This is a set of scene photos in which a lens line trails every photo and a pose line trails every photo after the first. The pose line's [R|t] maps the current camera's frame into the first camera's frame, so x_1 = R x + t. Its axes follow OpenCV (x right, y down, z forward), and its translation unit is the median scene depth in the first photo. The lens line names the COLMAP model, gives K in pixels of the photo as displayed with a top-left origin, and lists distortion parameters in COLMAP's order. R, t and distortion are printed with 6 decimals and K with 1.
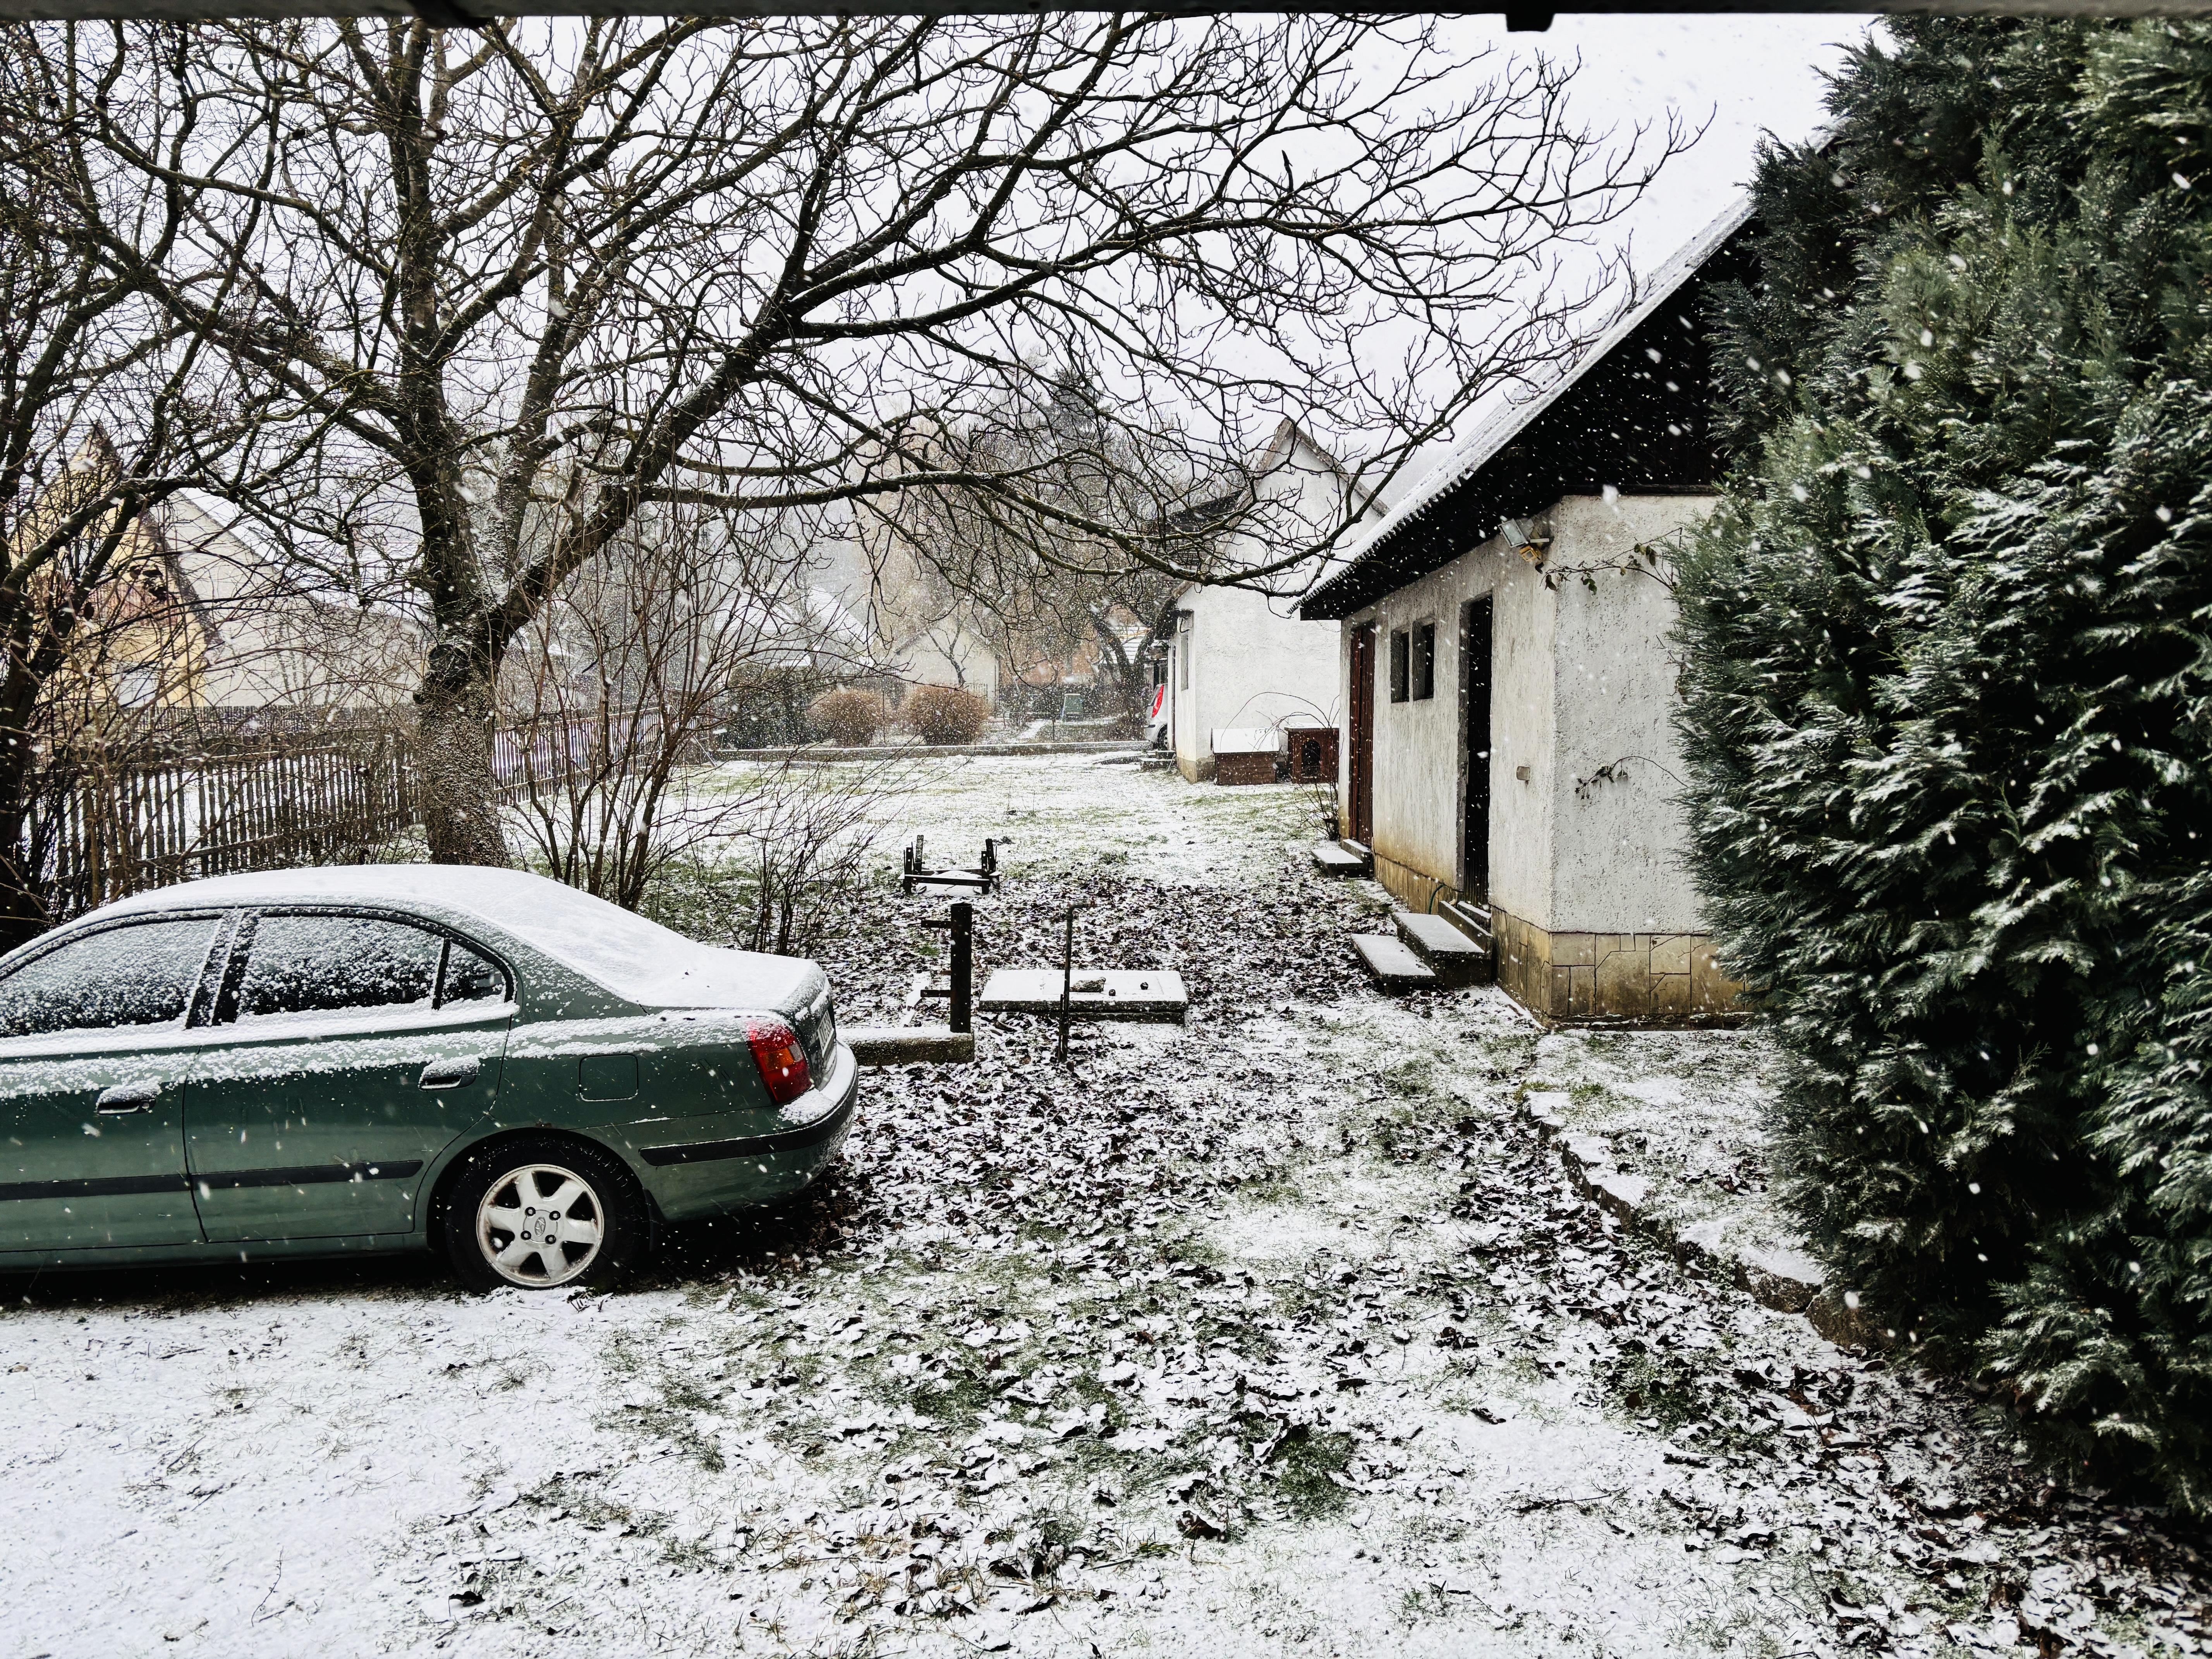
lens RADIAL K [[1705.5, 0, 1103.6], [0, 1705.5, 804.0], [0, 0, 1]] dist [-0.011211, 0.080989]
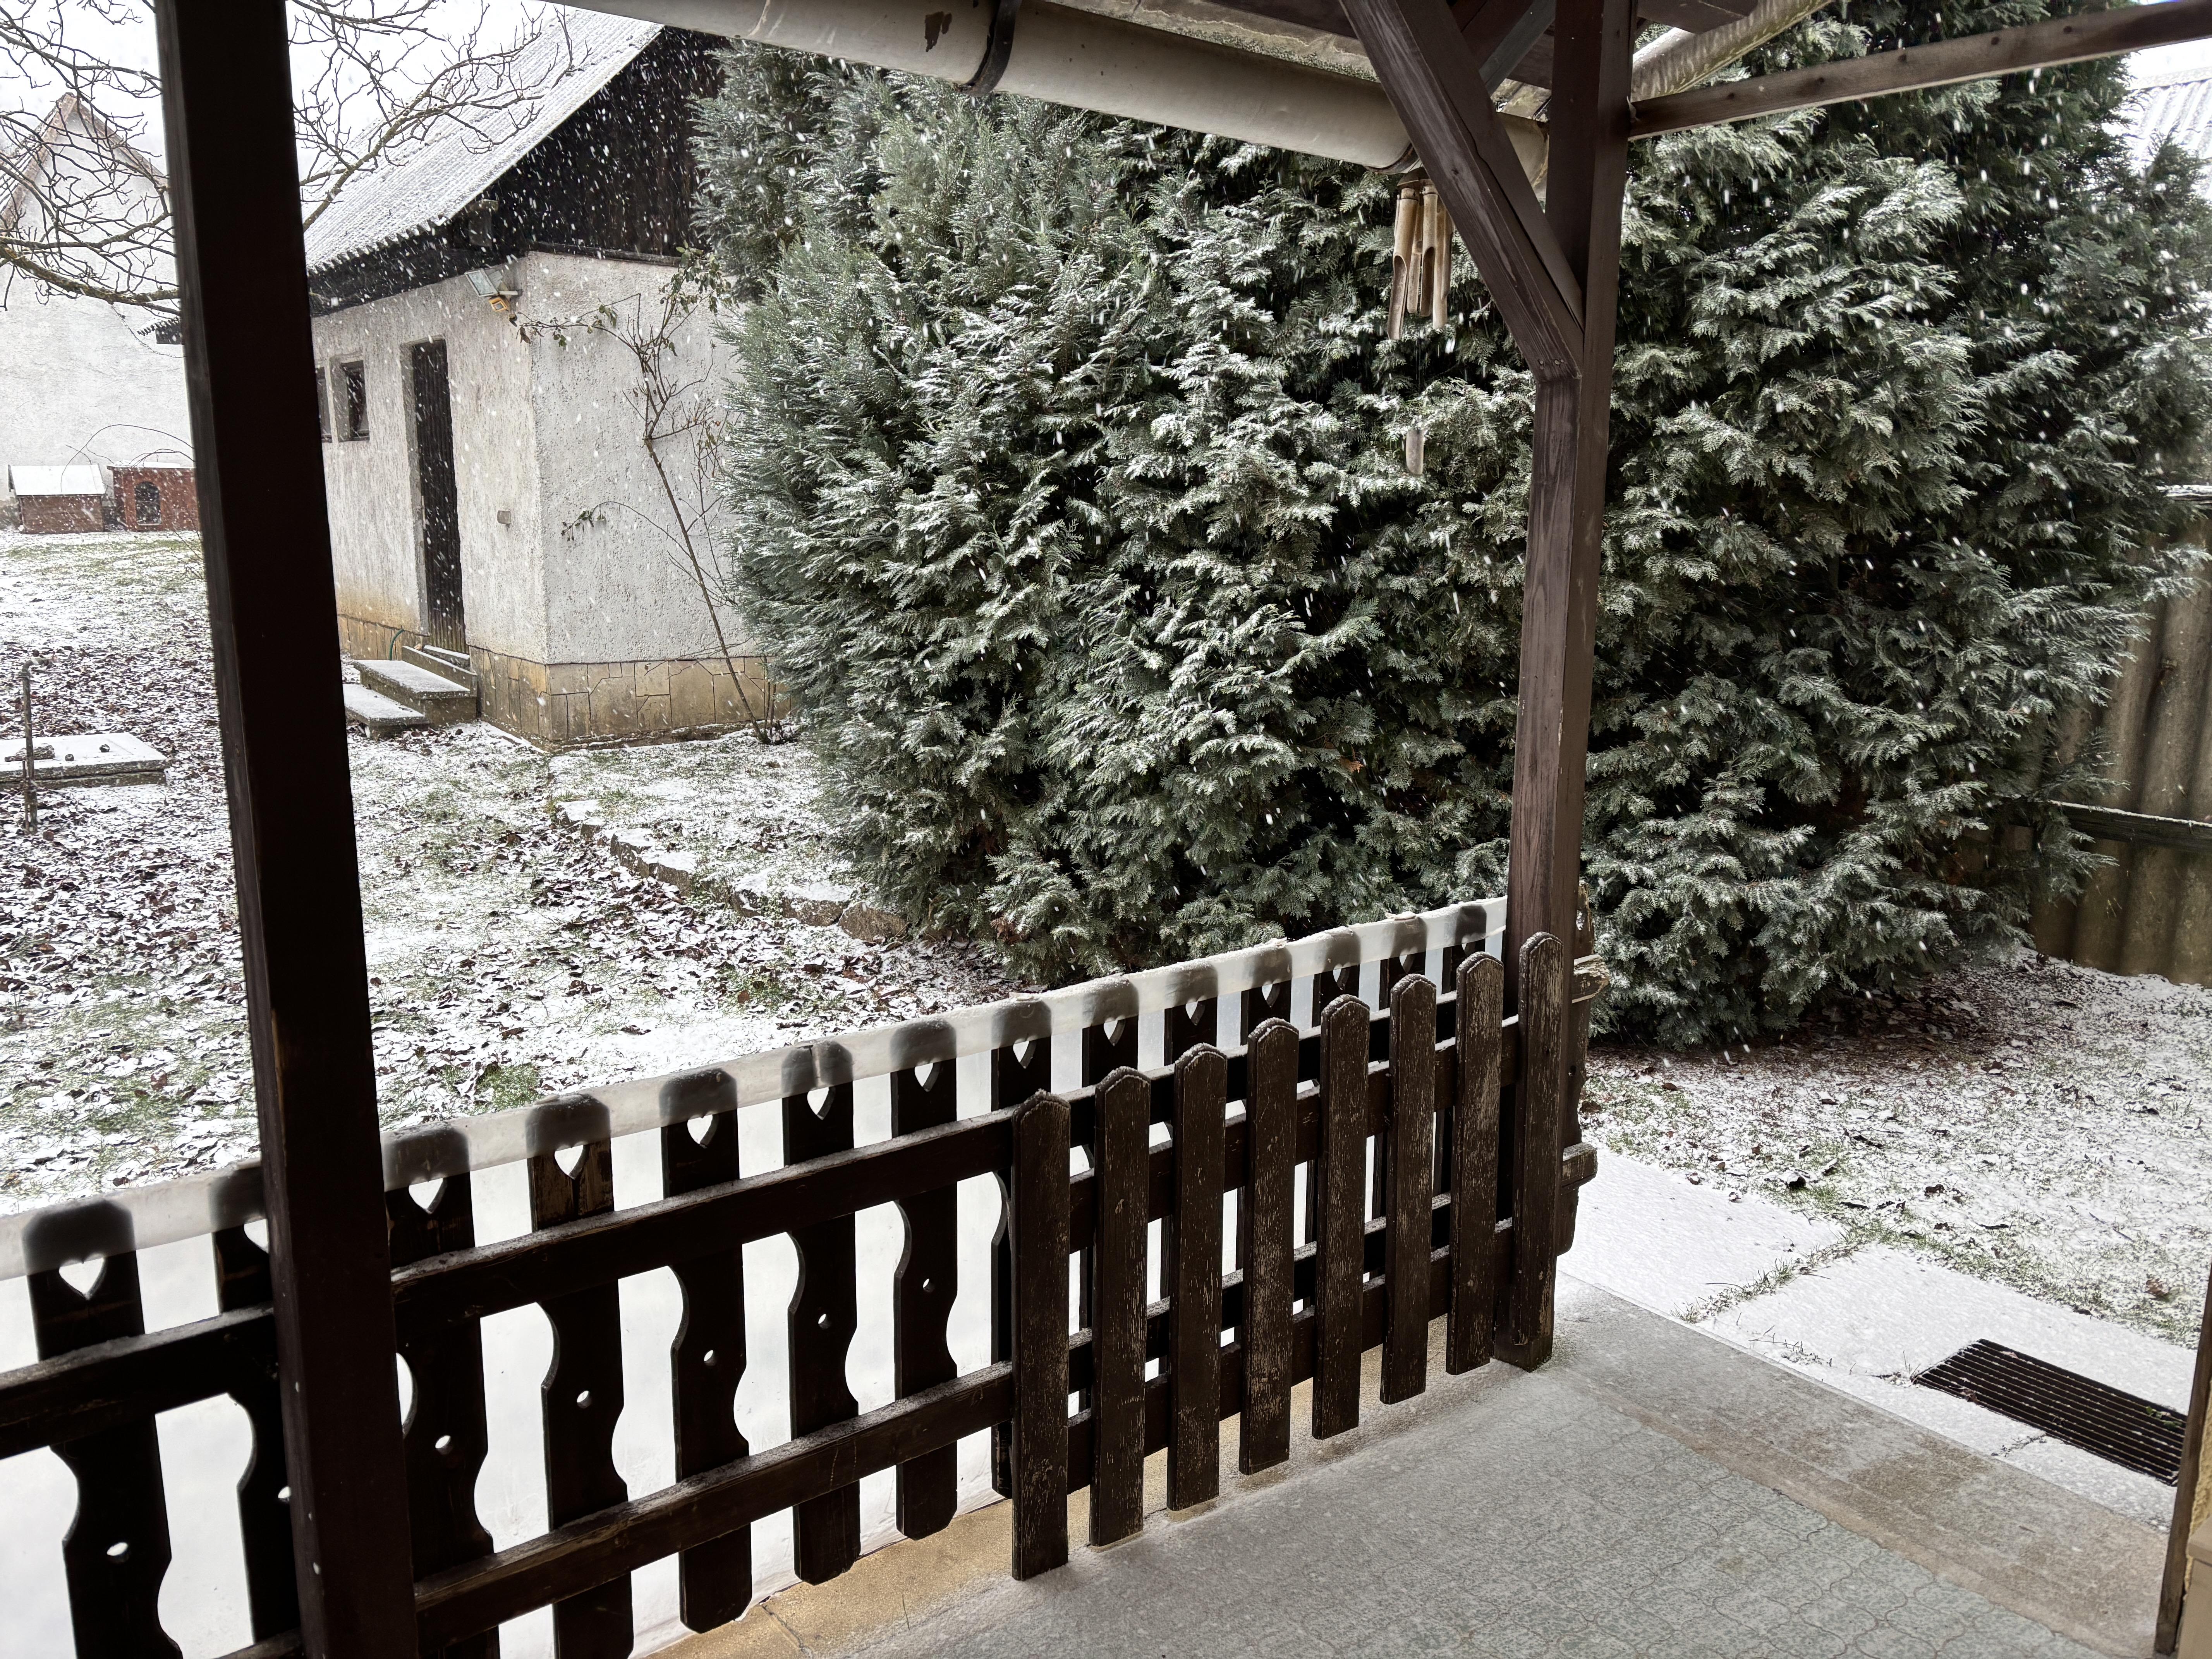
lens RADIAL K [[1705.5, 0, 1103.6], [0, 1705.5, 804.0], [0, 0, 1]] dist [-0.011211, 0.080989]
pose [[0.797517, -0.105939, 0.593922, -0.207617], [0.017747, 0.988155, 0.152428, 0.005096], [-0.603035, -0.111024, 0.789951, -0.171519]]
